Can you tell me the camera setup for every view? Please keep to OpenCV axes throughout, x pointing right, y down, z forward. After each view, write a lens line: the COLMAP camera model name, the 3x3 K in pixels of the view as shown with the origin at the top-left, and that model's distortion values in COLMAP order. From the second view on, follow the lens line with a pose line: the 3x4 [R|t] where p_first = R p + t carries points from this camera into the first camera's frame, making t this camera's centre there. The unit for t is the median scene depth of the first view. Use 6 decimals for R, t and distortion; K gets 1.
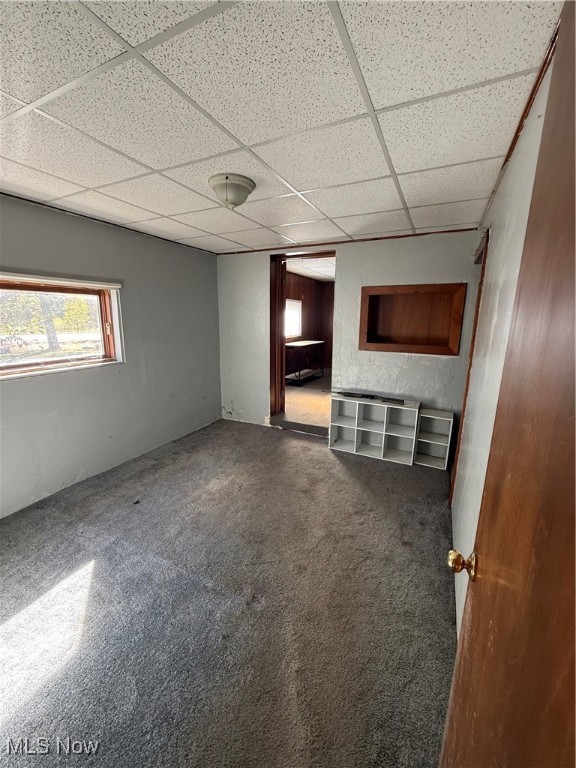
lens RADIAL K [[305.8, 0, 288.0], [0, 305.8, 384.0], [0, 0, 1]] dist [-0.000475, 0.000155]
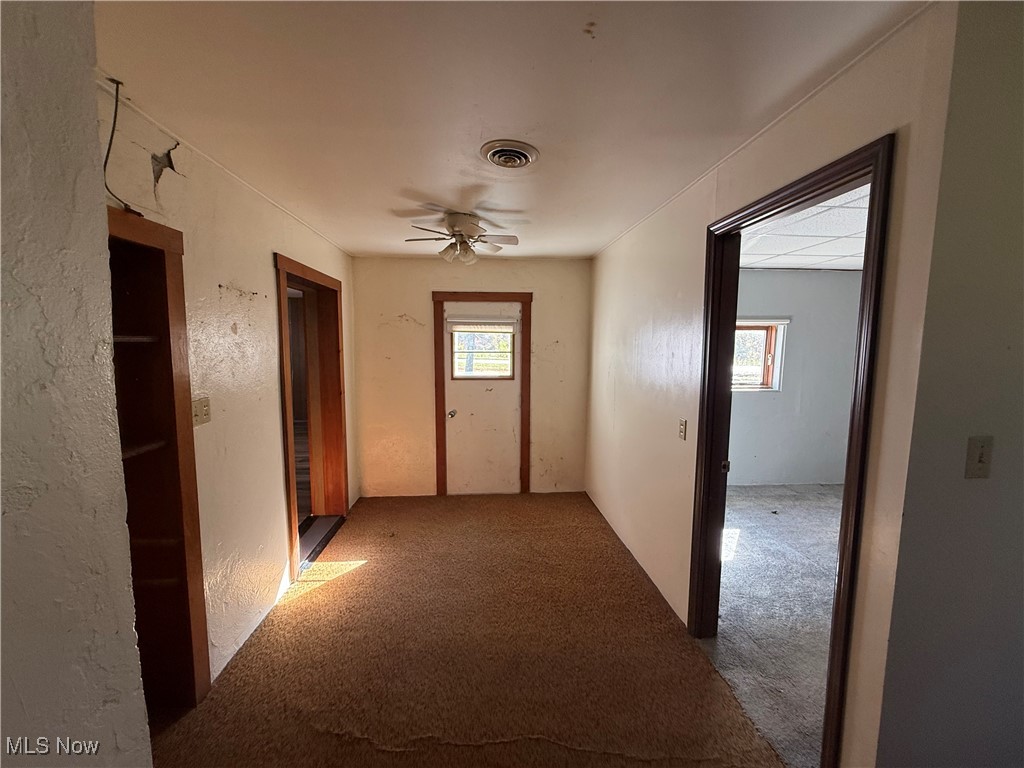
lens RADIAL K [[407.7, 0, 510.0], [0, 407.7, 381.5], [0, 0, 1]] dist [-0.000475, 0.000155]
pose [[0.504950, 0.073841, -0.859985, 0.217536], [-0.182297, 0.982983, -0.022636, 0.104611], [0.843679, 0.168203, 0.509818, -0.544720]]
